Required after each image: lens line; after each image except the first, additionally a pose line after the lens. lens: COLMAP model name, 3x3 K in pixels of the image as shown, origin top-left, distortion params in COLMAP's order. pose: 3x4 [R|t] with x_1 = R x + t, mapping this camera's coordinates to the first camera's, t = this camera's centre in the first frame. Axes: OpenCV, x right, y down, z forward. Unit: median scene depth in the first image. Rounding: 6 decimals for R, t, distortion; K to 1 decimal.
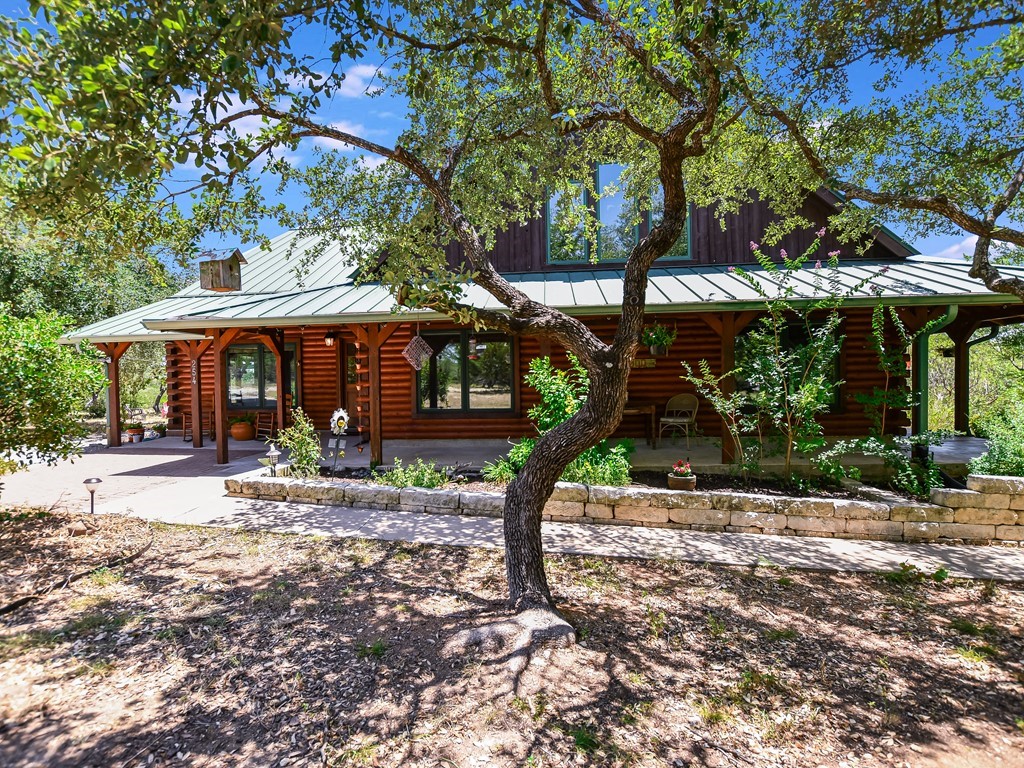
lens RADIAL K [[509.8, 0, 512.0], [0, 509.8, 384.0], [0, 0, 1]] dist [0.000147, 0.000078]
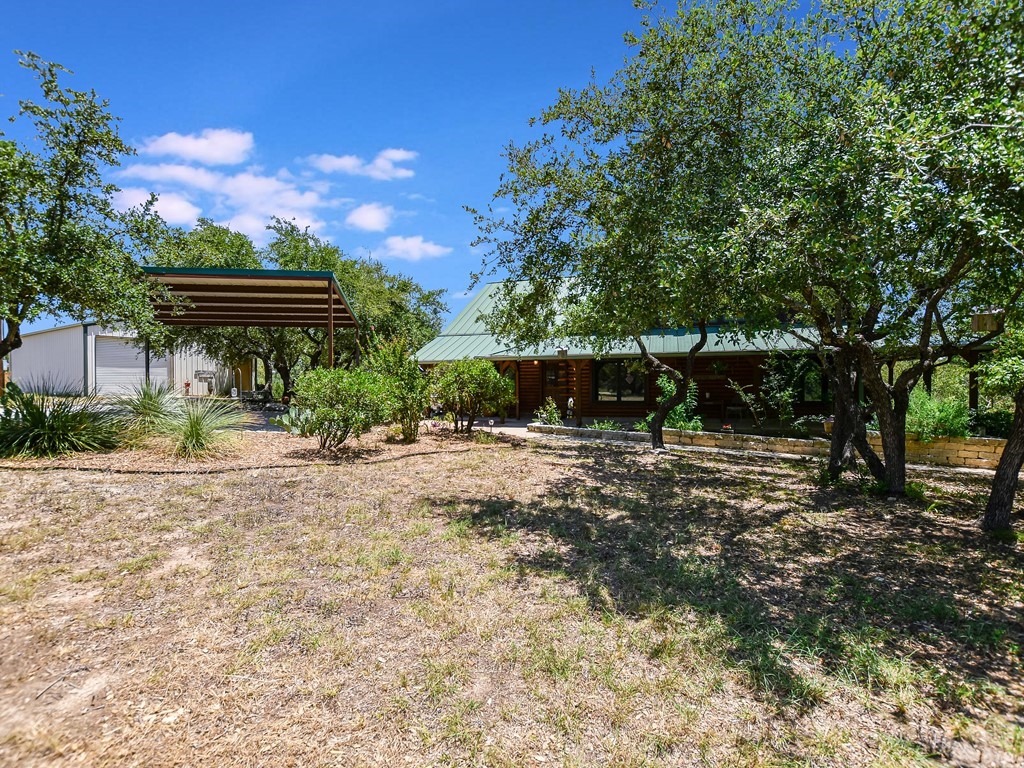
lens RADIAL K [[509.8, 0, 512.0], [0, 509.8, 384.0], [0, 0, 1]] dist [0.000147, 0.000078]
pose [[0.975265, 0.011475, -0.220740, -0.093741], [-0.012687, 0.999911, -0.004074, 0.000413], [0.220673, 0.006774, 0.975324, -1.396041]]
